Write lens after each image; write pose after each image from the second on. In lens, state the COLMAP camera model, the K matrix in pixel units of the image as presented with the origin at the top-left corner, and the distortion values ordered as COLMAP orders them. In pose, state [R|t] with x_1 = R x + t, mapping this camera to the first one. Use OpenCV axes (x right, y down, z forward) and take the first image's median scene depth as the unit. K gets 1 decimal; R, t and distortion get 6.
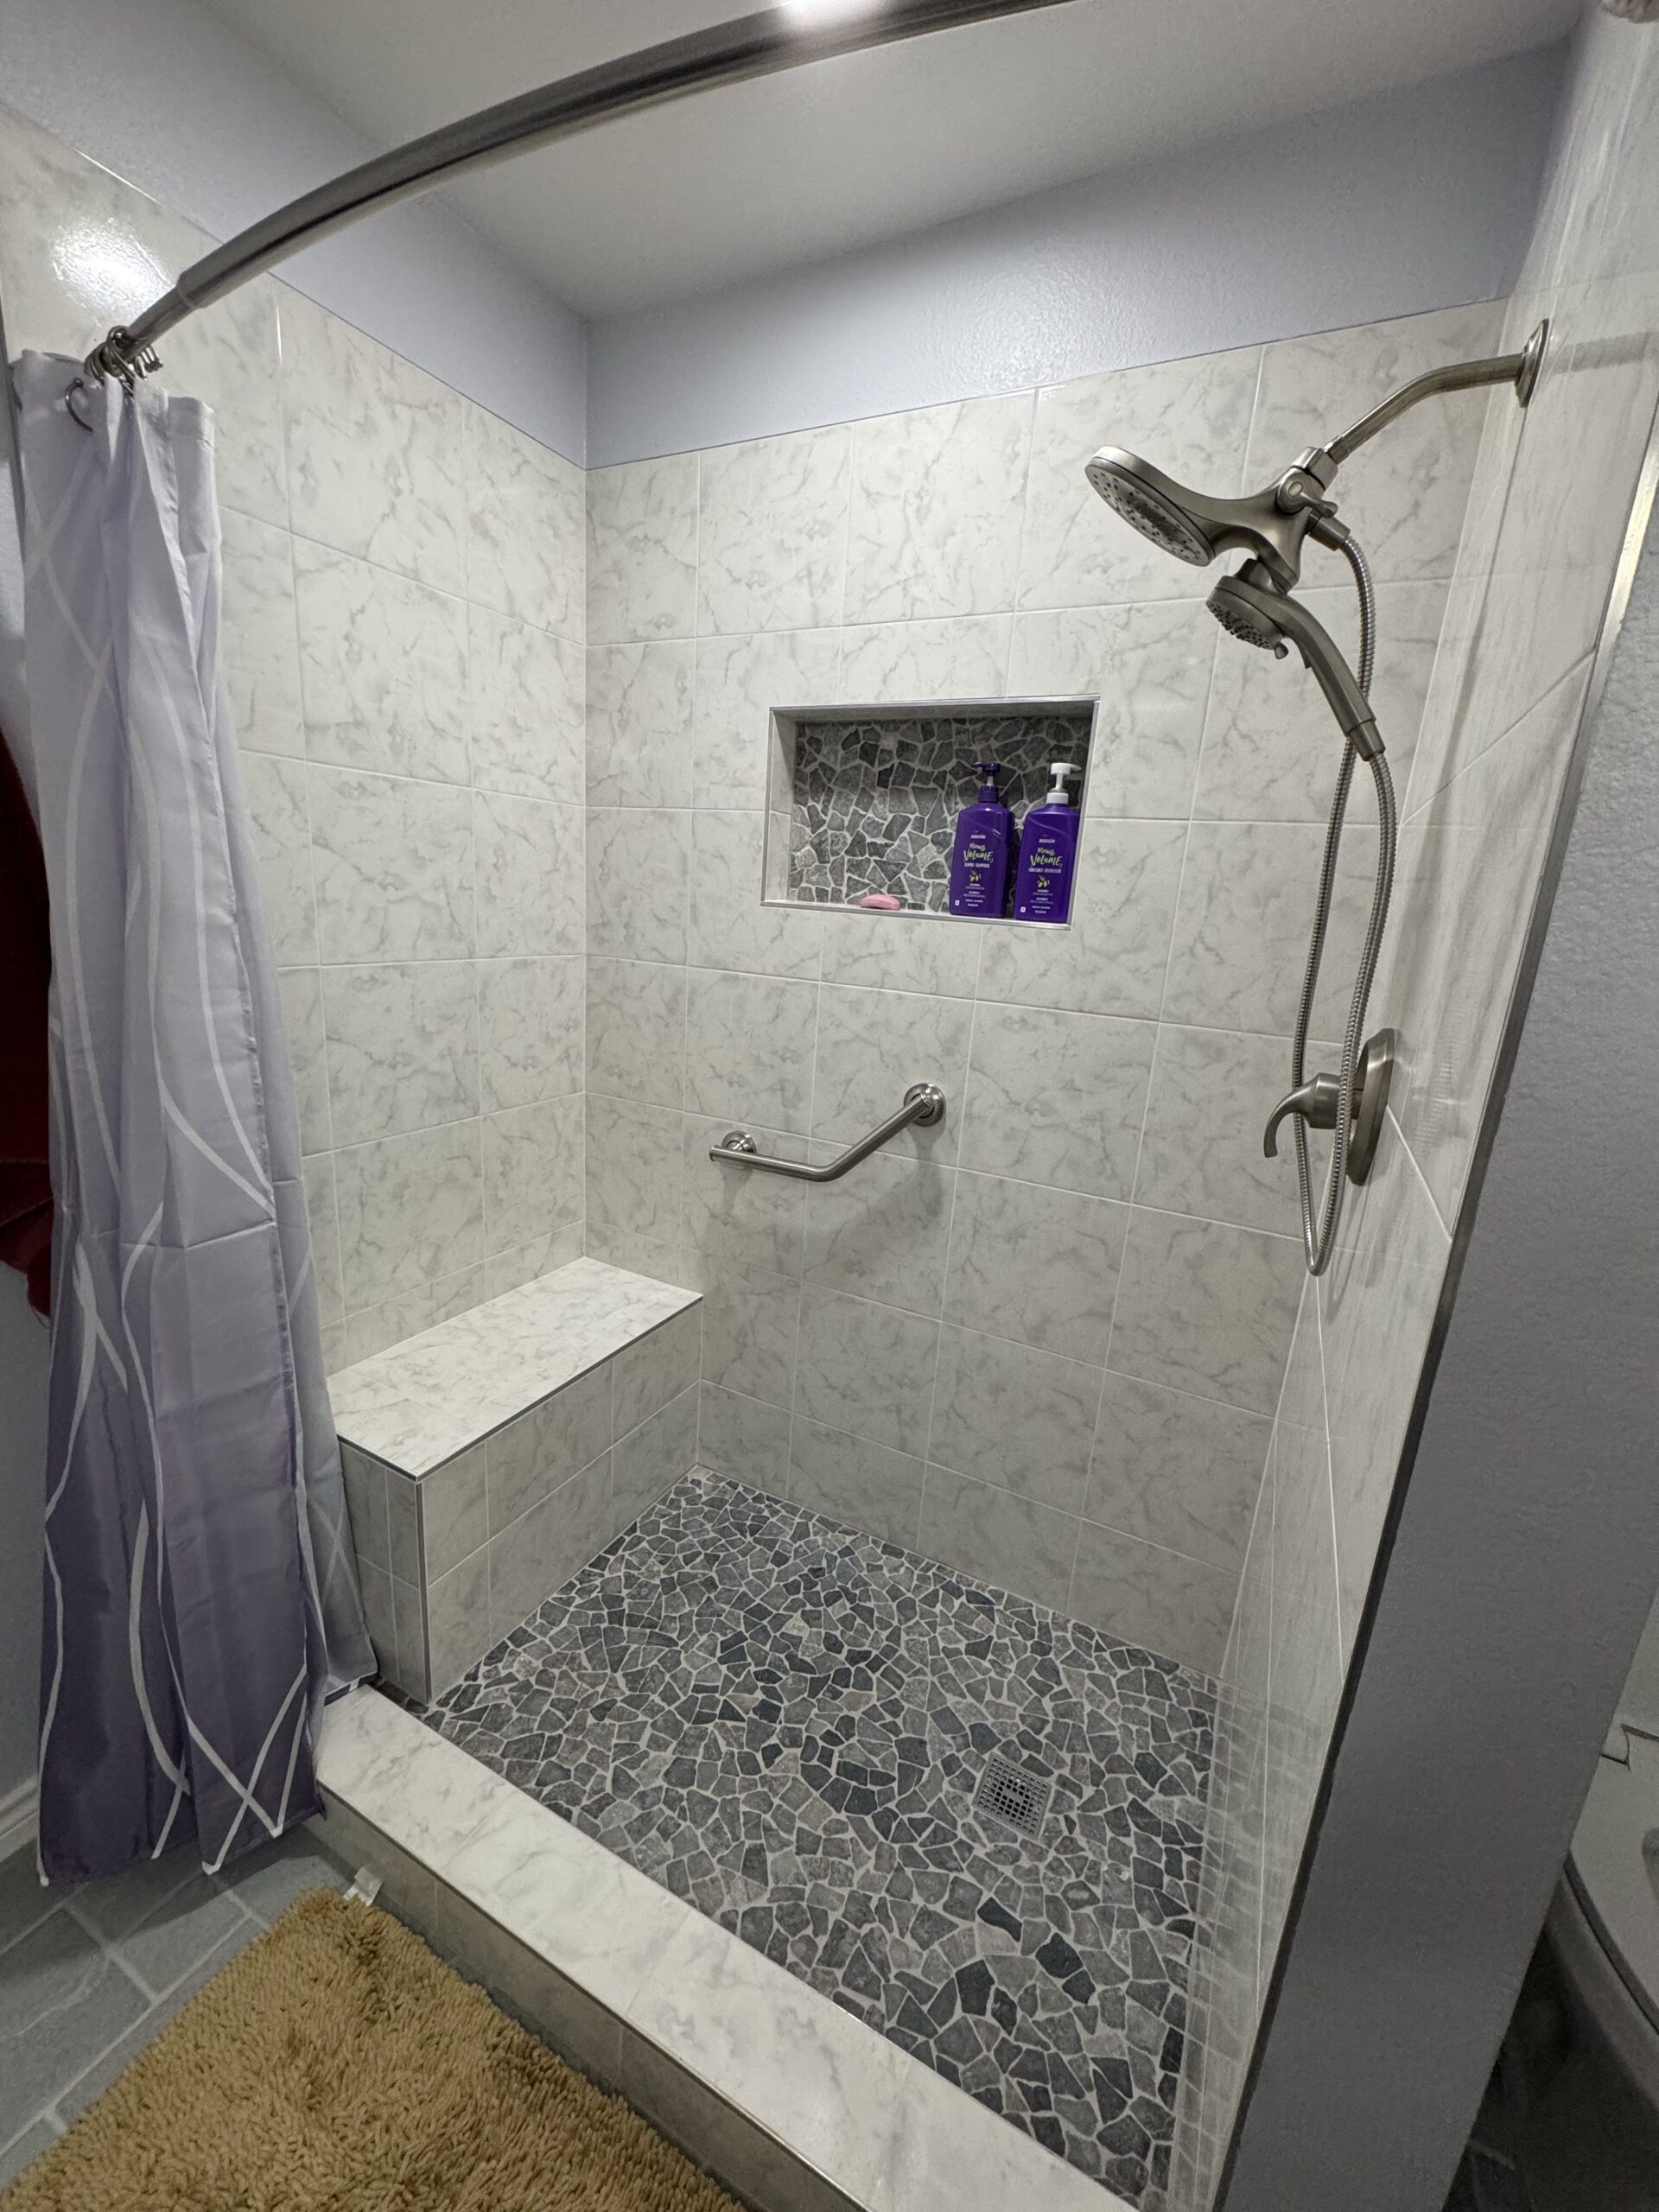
lens RADIAL K [[891.5, 0, 833.5], [0, 891.5, 1100.7], [0, 0, 1]] dist [-0.002073, 0.000305]
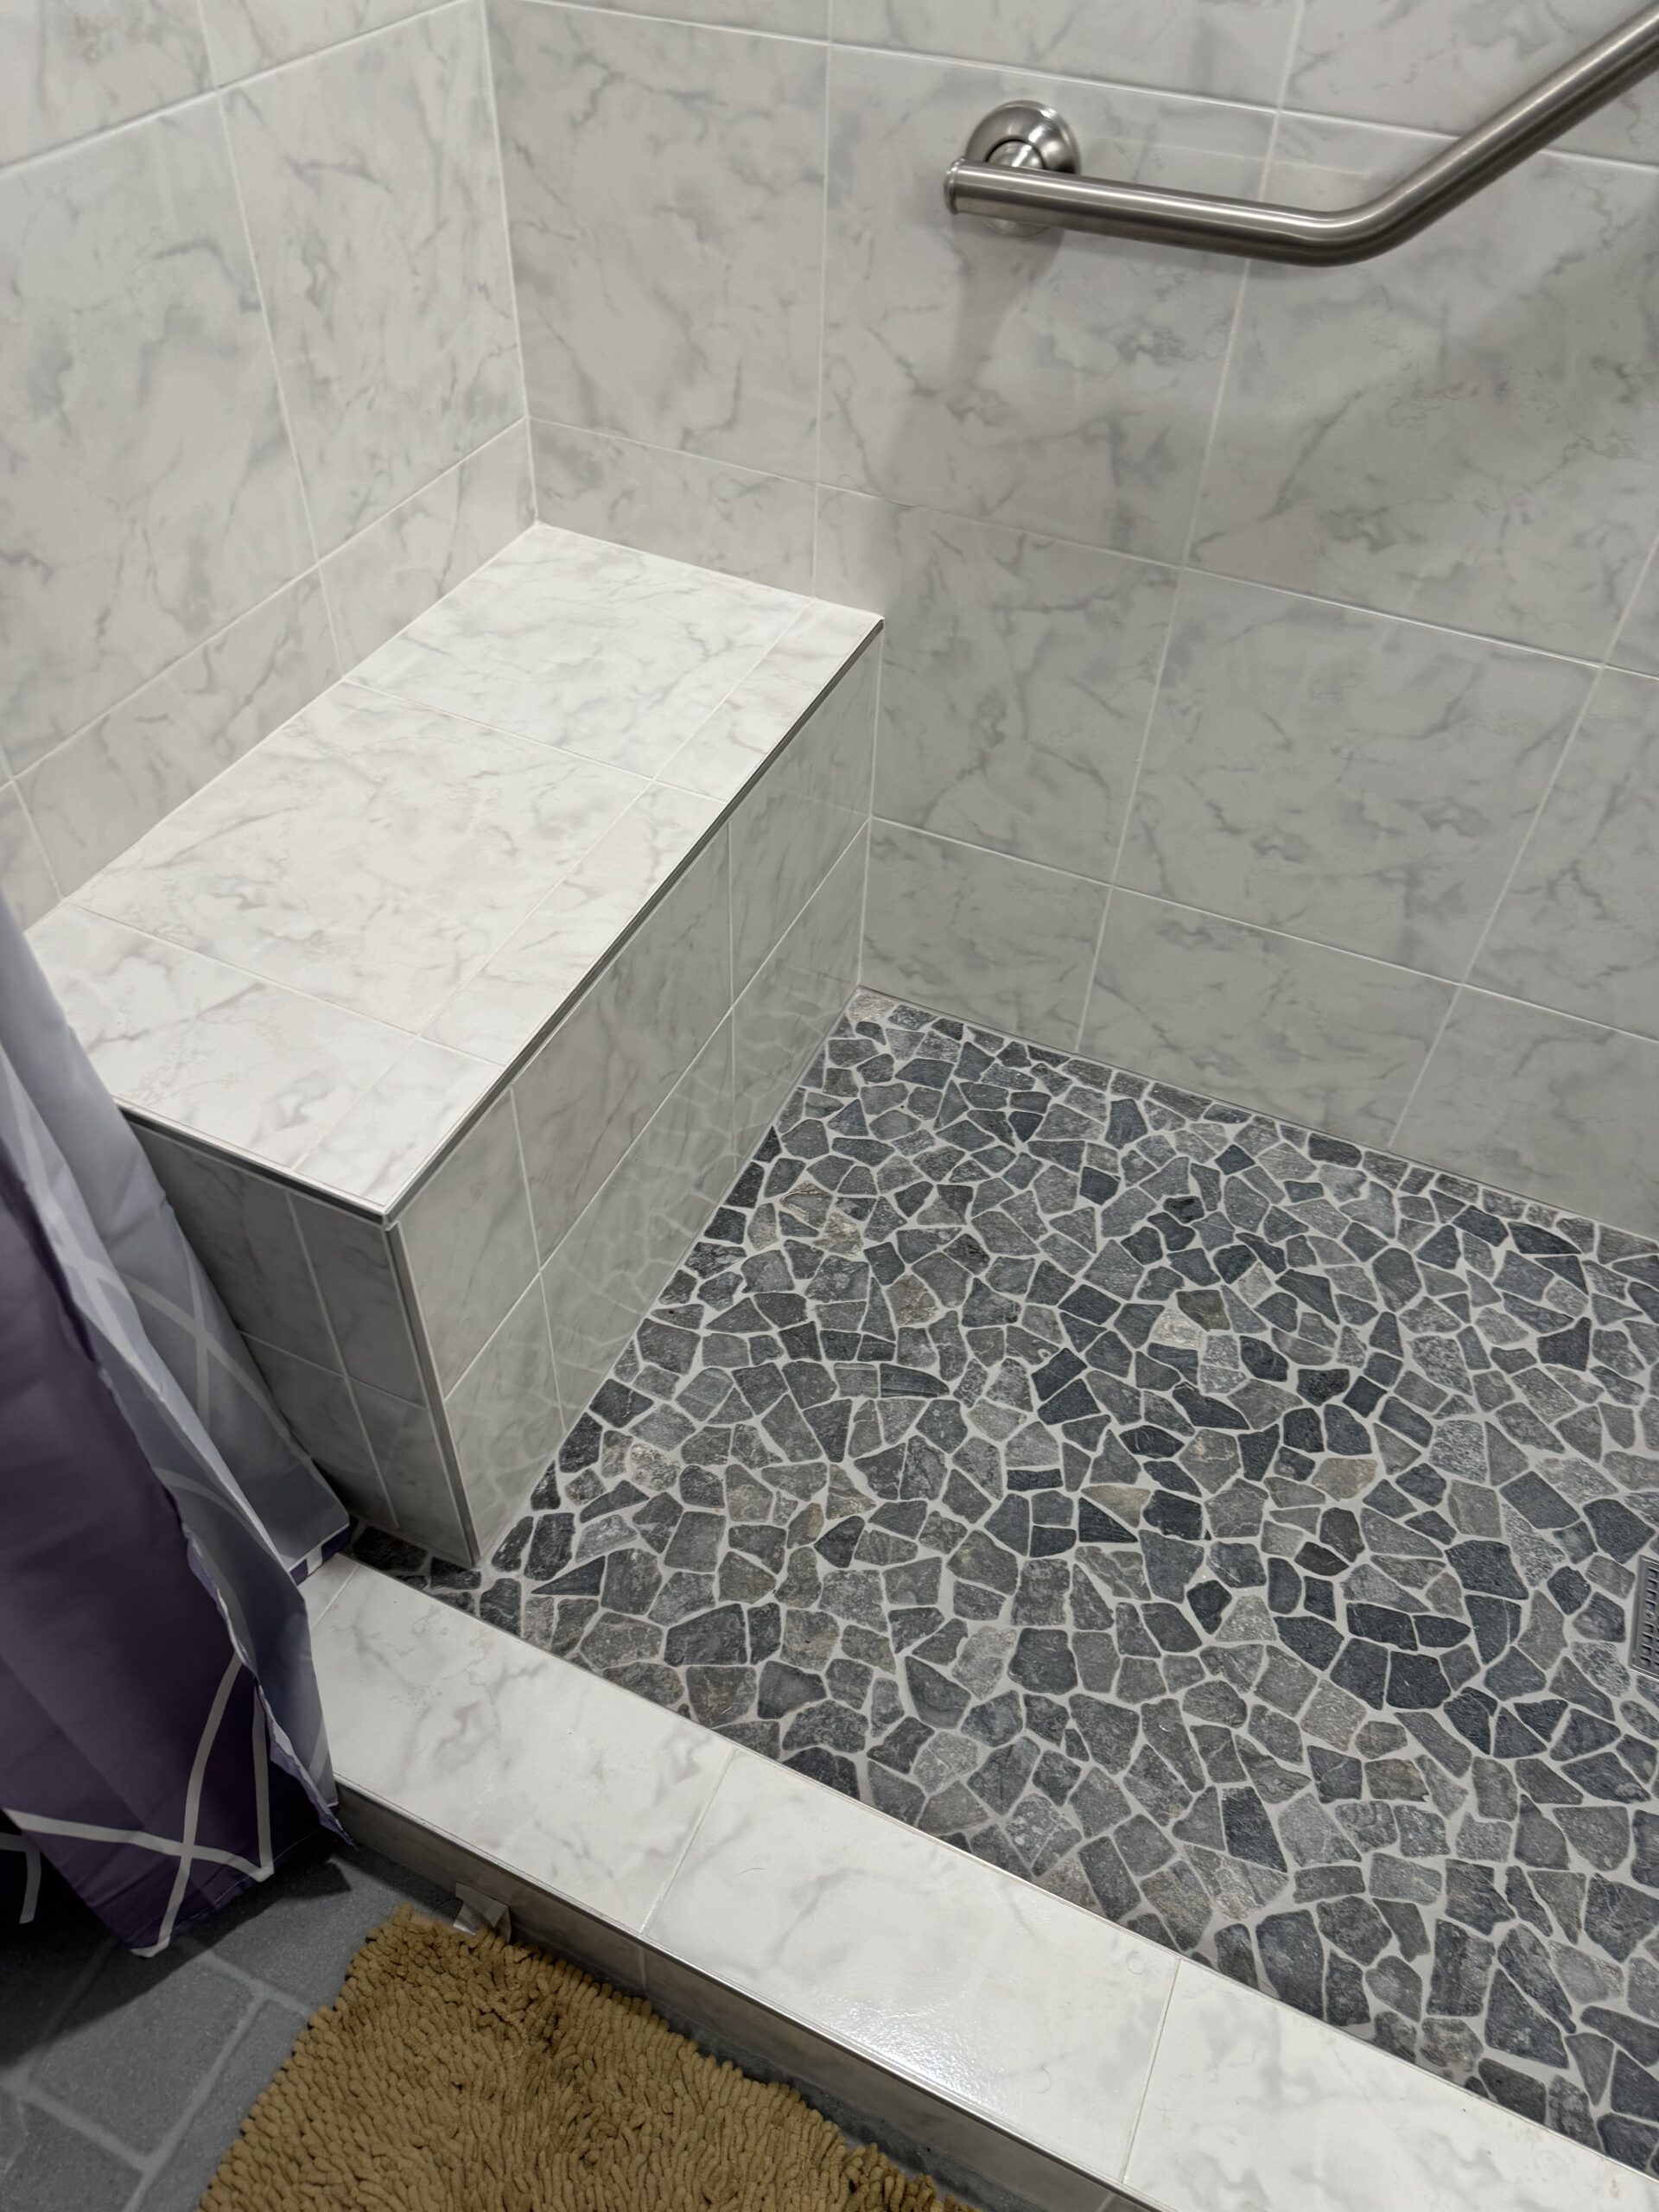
lens RADIAL K [[1576.8, 0, 810.6], [0, 1576.8, 1101.6], [0, 0, 1]] dist [0.048294, -0.059380]
pose [[0.997959, -0.063618, 0.005459, -0.242442], [0.050264, 0.835434, 0.547288, 0.020537], [-0.039378, -0.545896, 0.836927, 0.385838]]
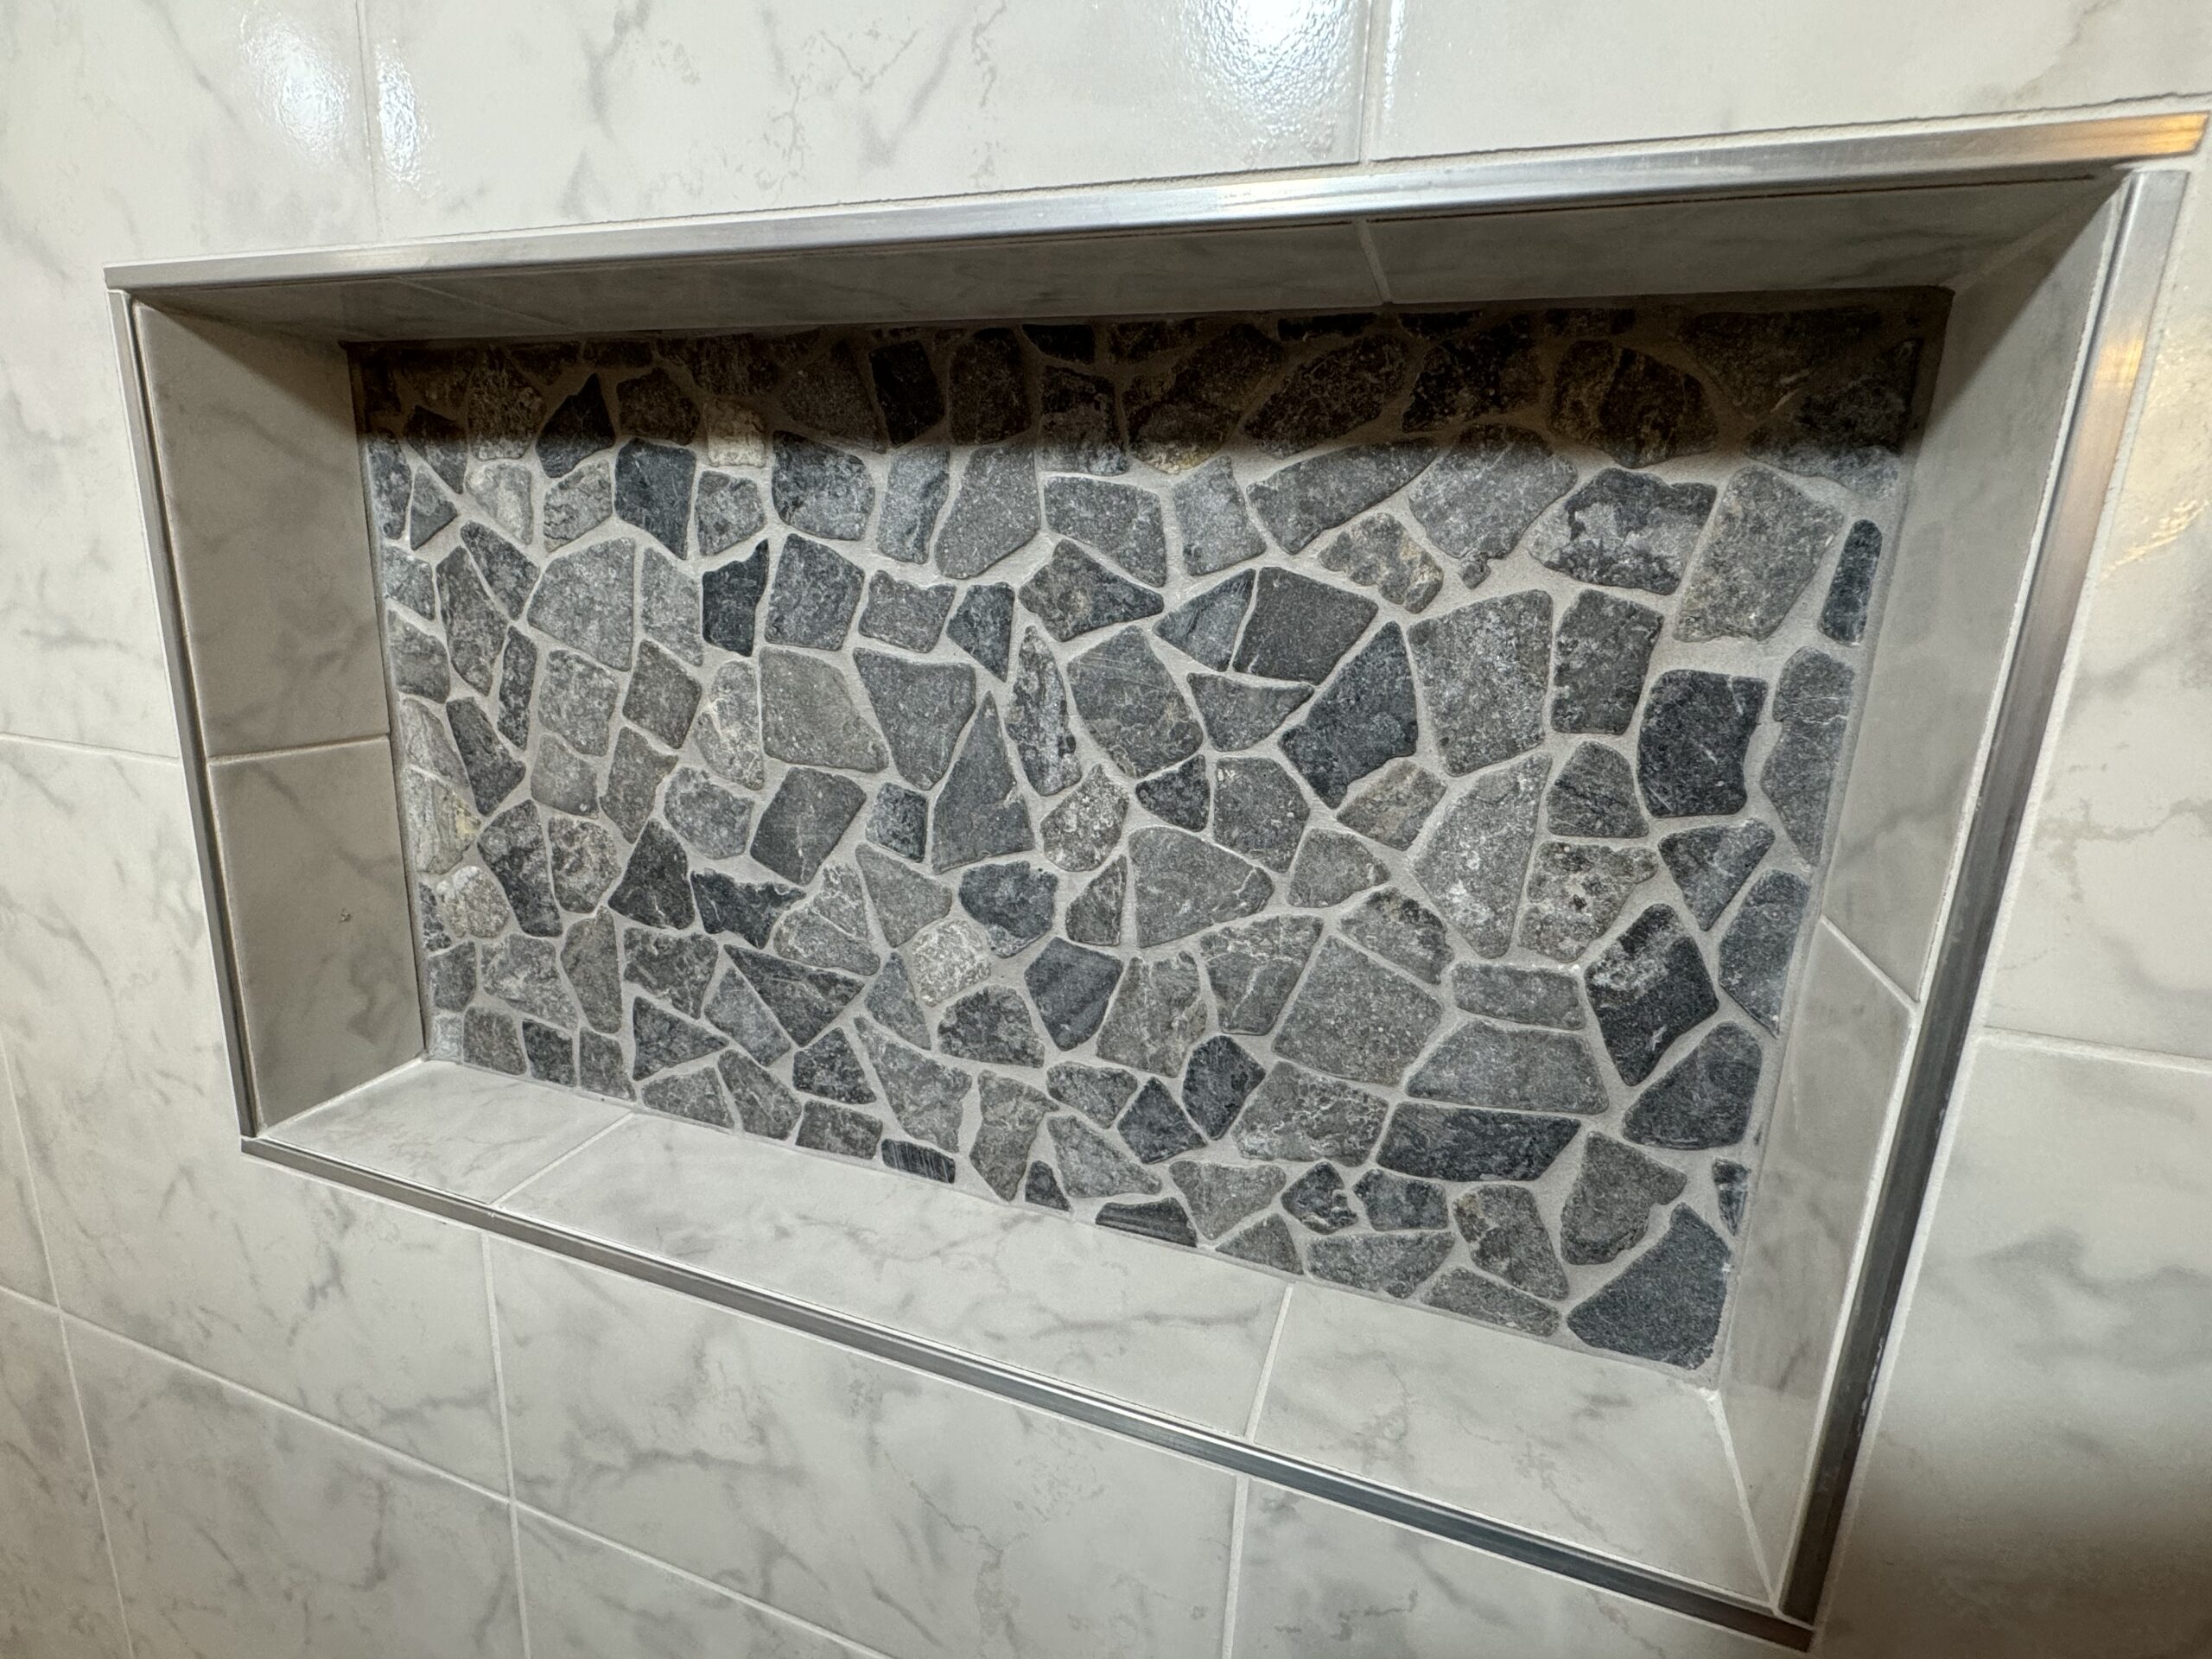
lens RADIAL K [[1089.7, 0, 1090.1], [0, 1089.7, 825.6], [0, 0, 1]] dist [-0.000230, -0.000341]
pose [[0.991544, -0.051412, 0.119151, 0.113754], [0.050273, 0.998657, 0.012545, -0.322451], [-0.119636, -0.006448, 0.992797, 0.761978]]
